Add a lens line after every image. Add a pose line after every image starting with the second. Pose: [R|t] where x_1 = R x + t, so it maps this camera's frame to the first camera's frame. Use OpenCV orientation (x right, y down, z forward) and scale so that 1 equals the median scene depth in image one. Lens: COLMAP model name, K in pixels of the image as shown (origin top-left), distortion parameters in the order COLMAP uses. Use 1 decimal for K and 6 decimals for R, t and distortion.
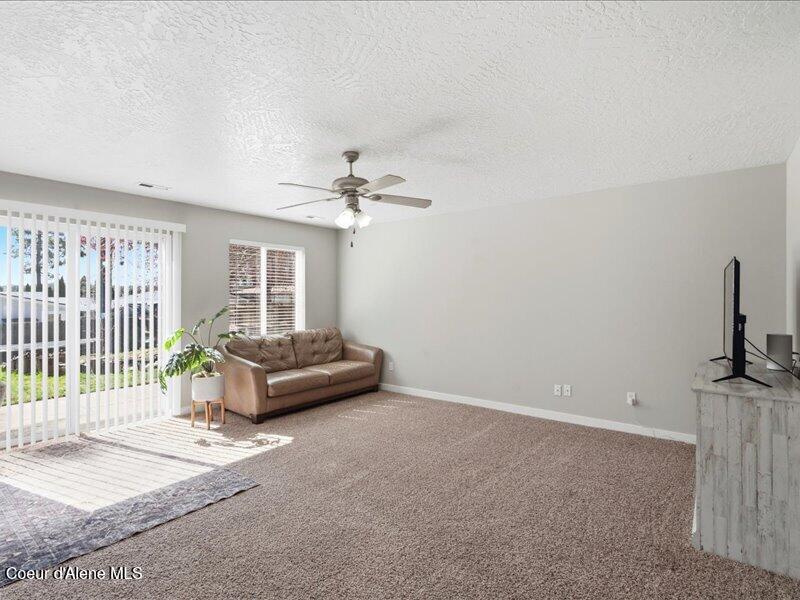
lens RADIAL K [[405.9, 0, 399.0], [0, 405.9, 300.6], [0, 0, 1]] dist [-0.019514, -0.000117]
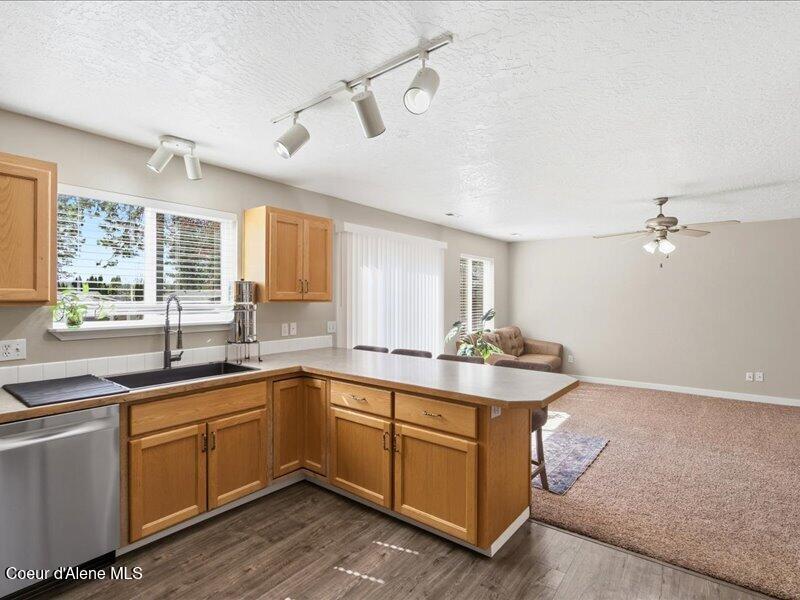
lens RADIAL K [[405.9, 0, 401.1], [0, 405.9, 299.5], [0, 0, 1]] dist [-0.019514, -0.000117]
pose [[0.999809, 0.001013, -0.019533, -0.663803], [-0.000986, 0.999999, 0.001390, -0.017479], [0.019535, -0.001370, 0.999808, -0.252825]]
